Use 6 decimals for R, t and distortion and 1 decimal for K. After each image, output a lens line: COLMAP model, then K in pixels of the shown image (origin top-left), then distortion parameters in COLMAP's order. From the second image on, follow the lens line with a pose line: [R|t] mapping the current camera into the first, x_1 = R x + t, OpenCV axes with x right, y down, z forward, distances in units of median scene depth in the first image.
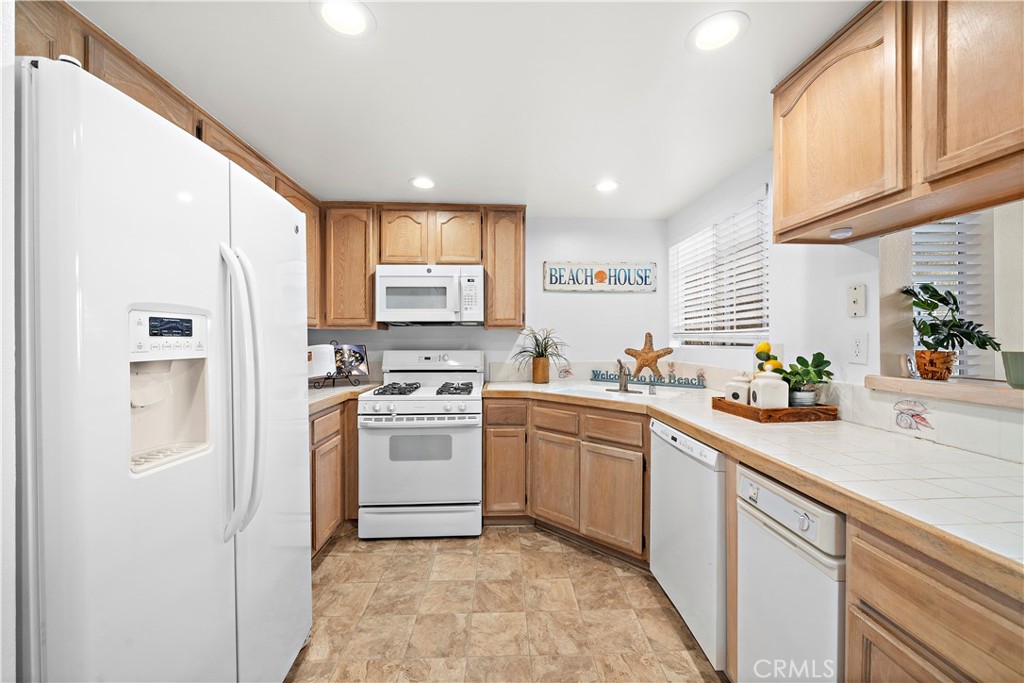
lens RADIAL K [[388.8, 0, 512.0], [0, 388.8, 341.5], [0, 0, 1]] dist [-0.011406, -0.000044]
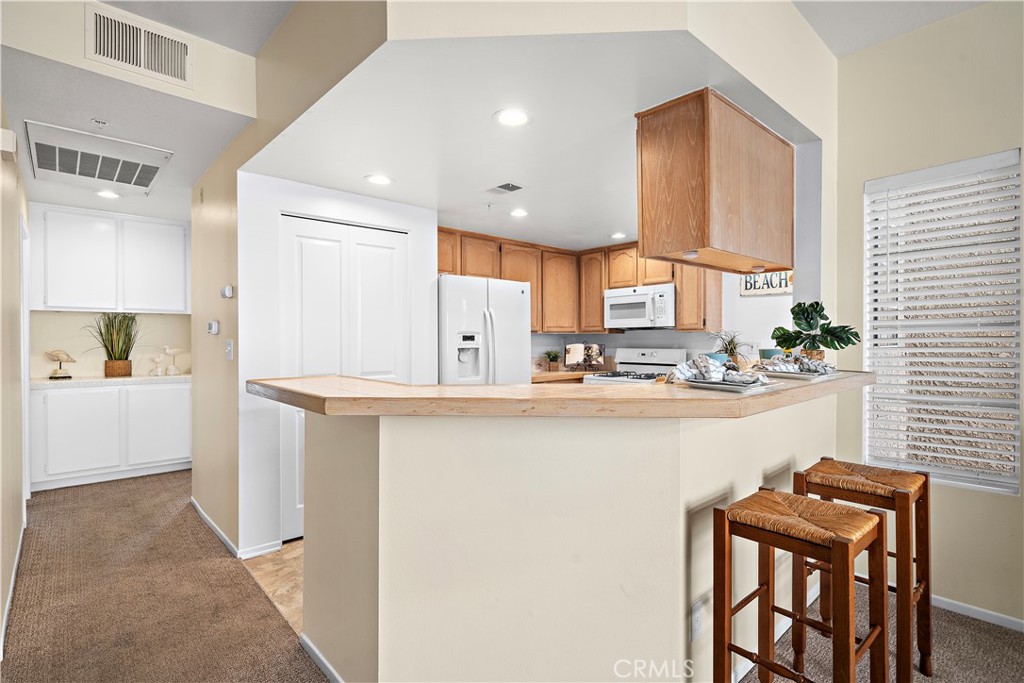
lens RADIAL K [[495.7, 0, 512.0], [0, 495.7, 341.5], [0, 0, 1]] dist [-0.014266, 0.000145]
pose [[0.641033, -0.000731, -0.767513, 0.853919], [0.001651, 0.999999, 0.000427, -0.002806], [0.767511, -0.001541, 0.641033, -0.470847]]
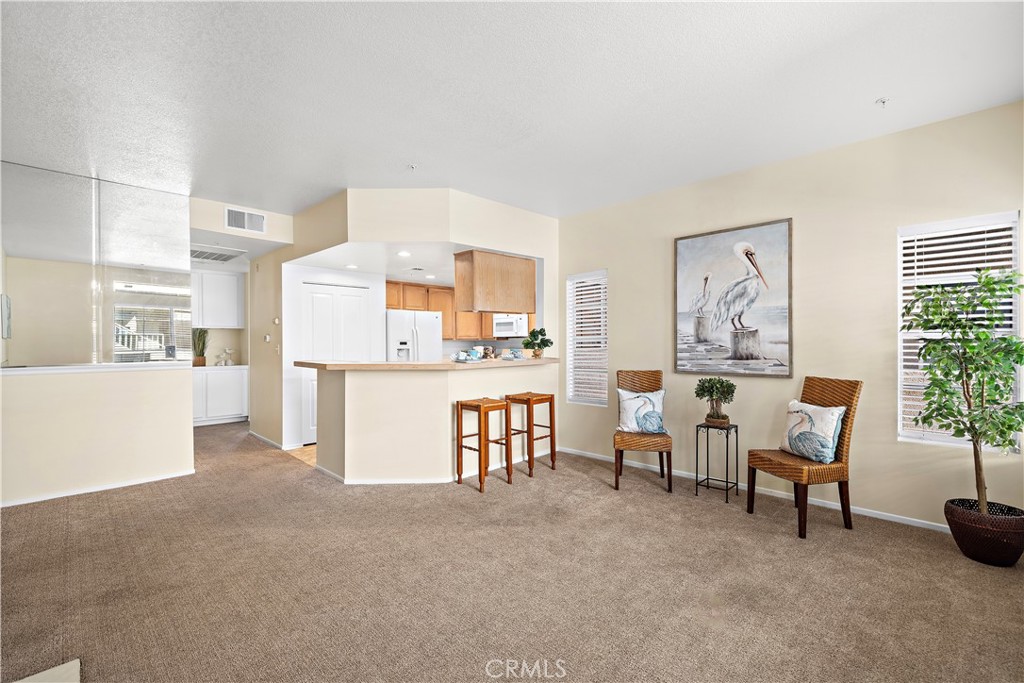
lens RADIAL K [[449.9, 0, 512.0], [0, 449.9, 341.5], [0, 0, 1]] dist [-0.001353, -0.000043]
pose [[0.672557, -0.004778, -0.740029, 1.818031], [0.002947, 0.999989, -0.003778, -0.011230], [0.740039, 0.000360, 0.672564, -0.828306]]
